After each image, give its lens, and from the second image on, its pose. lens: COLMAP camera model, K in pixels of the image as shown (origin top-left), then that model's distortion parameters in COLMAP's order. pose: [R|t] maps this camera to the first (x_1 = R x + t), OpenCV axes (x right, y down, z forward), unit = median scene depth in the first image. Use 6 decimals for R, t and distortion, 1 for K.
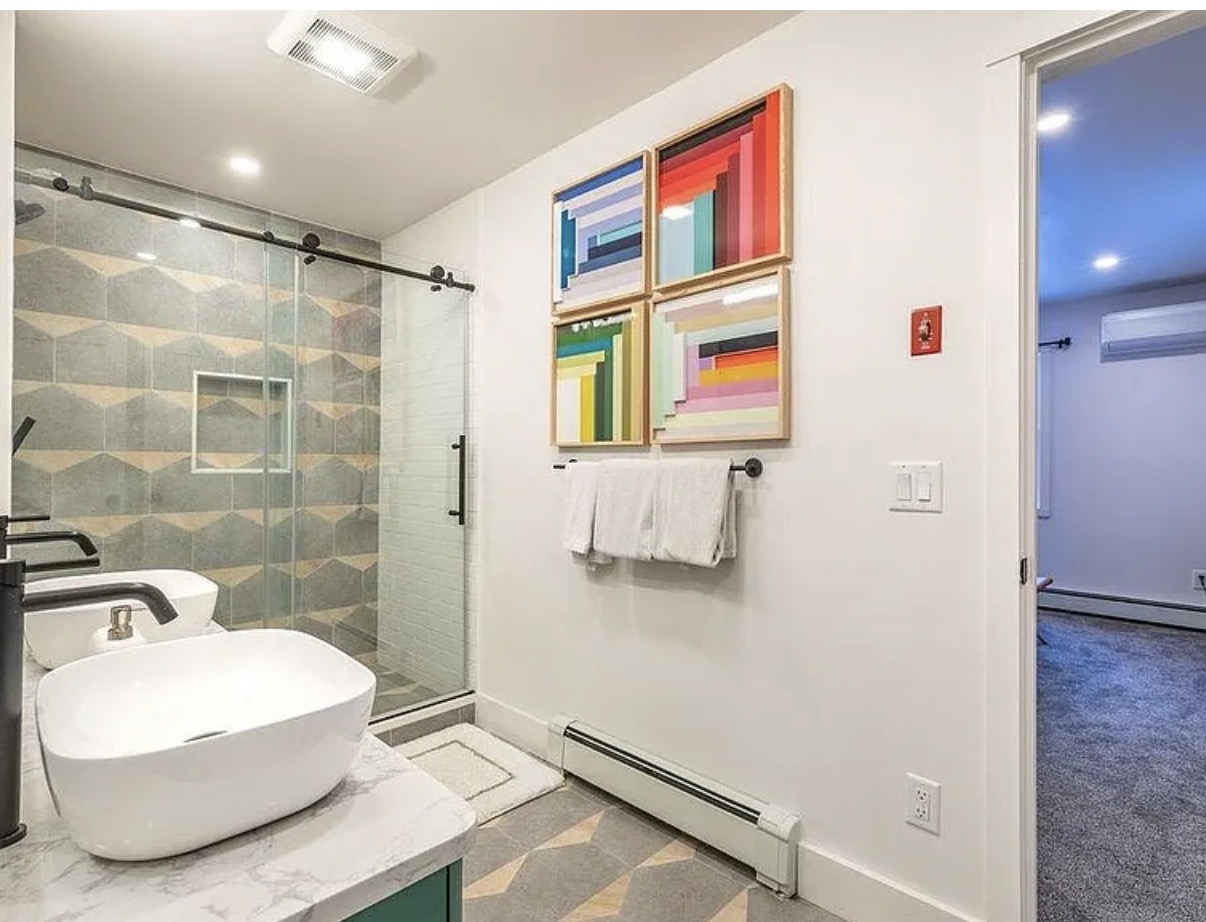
lens RADIAL K [[618.9, 0, 601.0], [0, 618.9, 458.5], [0, 0, 1]] dist [-0.001911, -0.000636]
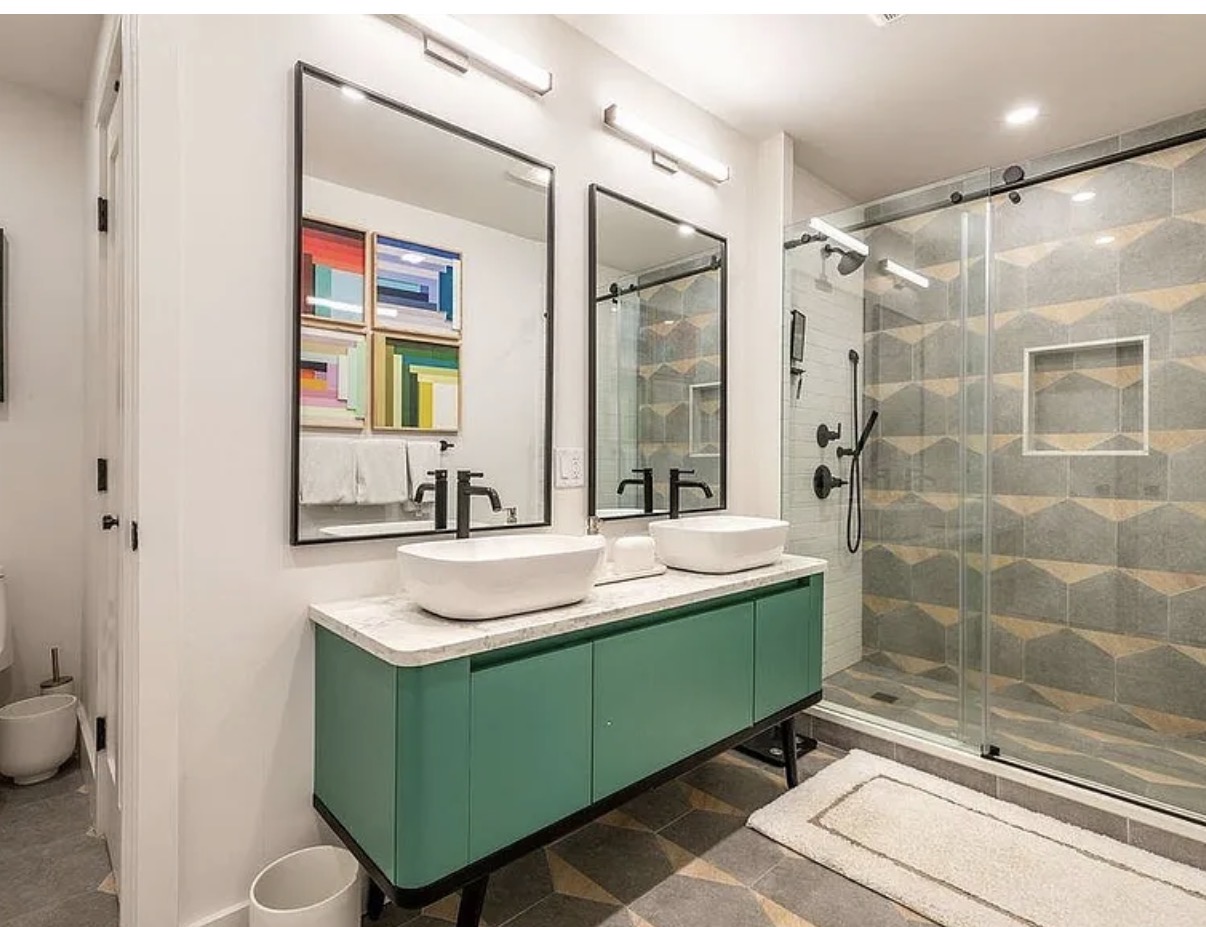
lens RADIAL K [[618.9, 0, 601.0], [0, 618.9, 464.2], [0, 0, 1]] dist [-0.001911, -0.000636]
pose [[-0.046312, 0.010802, -0.998869, 0.328060], [0.008194, 0.999912, 0.010433, 0.021621], [0.998893, -0.007701, -0.046397, 0.377480]]
